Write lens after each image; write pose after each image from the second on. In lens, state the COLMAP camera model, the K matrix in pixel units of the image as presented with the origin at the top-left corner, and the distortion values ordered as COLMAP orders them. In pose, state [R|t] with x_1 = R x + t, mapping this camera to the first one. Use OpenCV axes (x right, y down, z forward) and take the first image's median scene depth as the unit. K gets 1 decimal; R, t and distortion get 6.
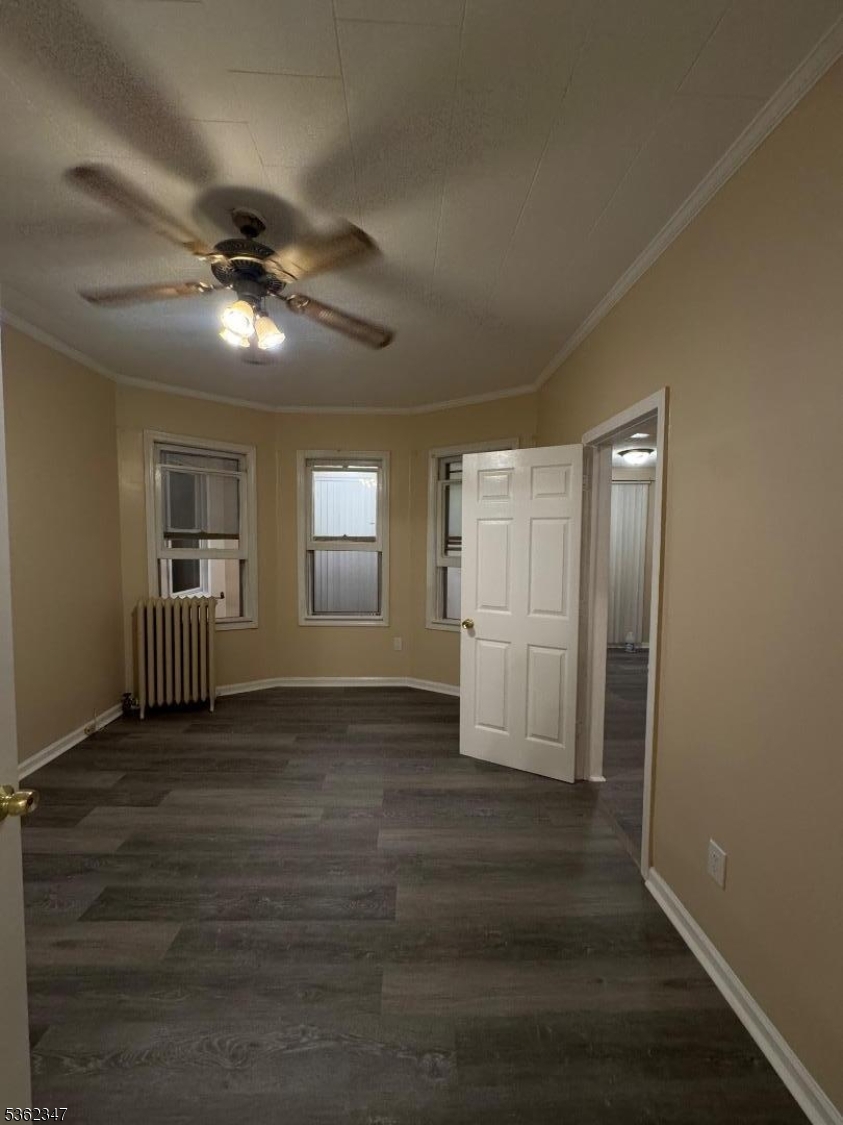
lens RADIAL K [[452.7, 0, 423.8], [0, 452.7, 564.6], [0, 0, 1]] dist [0.000115, 0.000466]
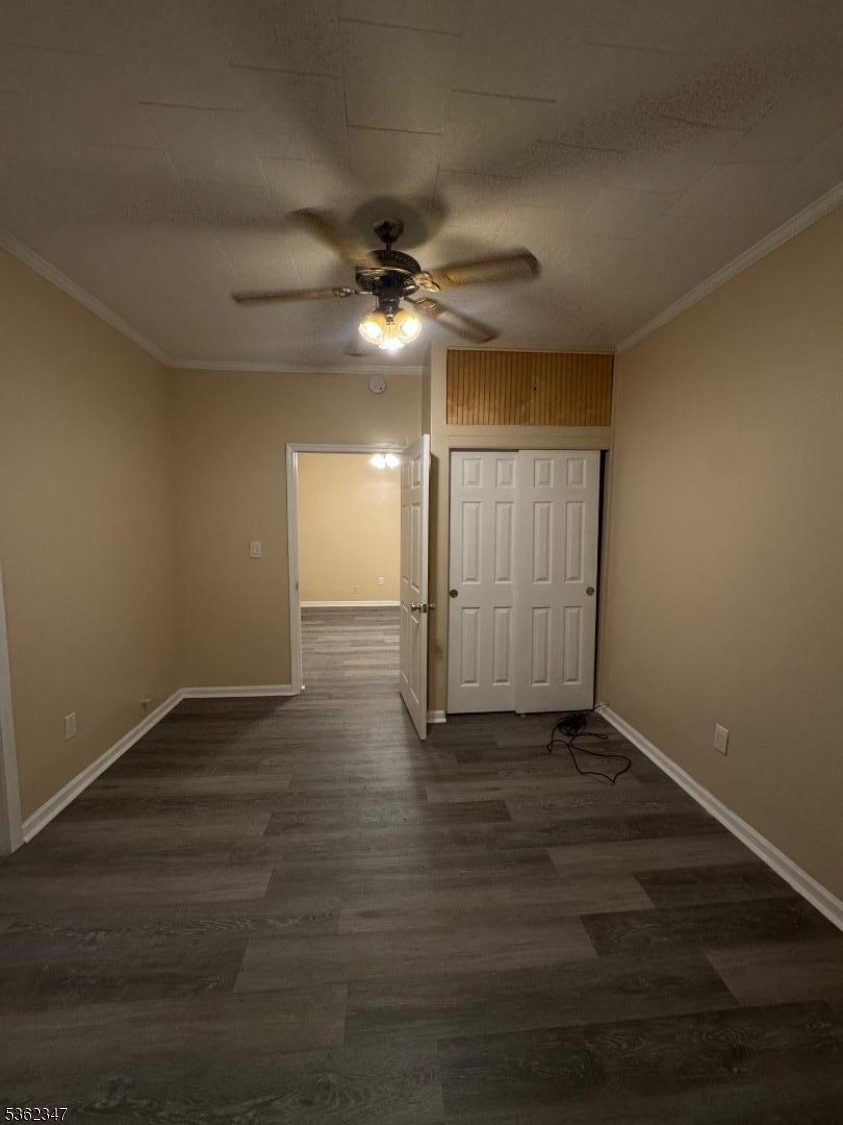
lens RADIAL K [[452.7, 0, 423.8], [0, 452.7, 564.6], [0, 0, 1]] dist [0.000115, 0.000466]
pose [[-0.998345, -0.012301, -0.056173, -0.338080], [-0.021161, 0.986897, 0.159961, -0.119537], [0.053469, 0.160885, -0.985524, 1.766413]]
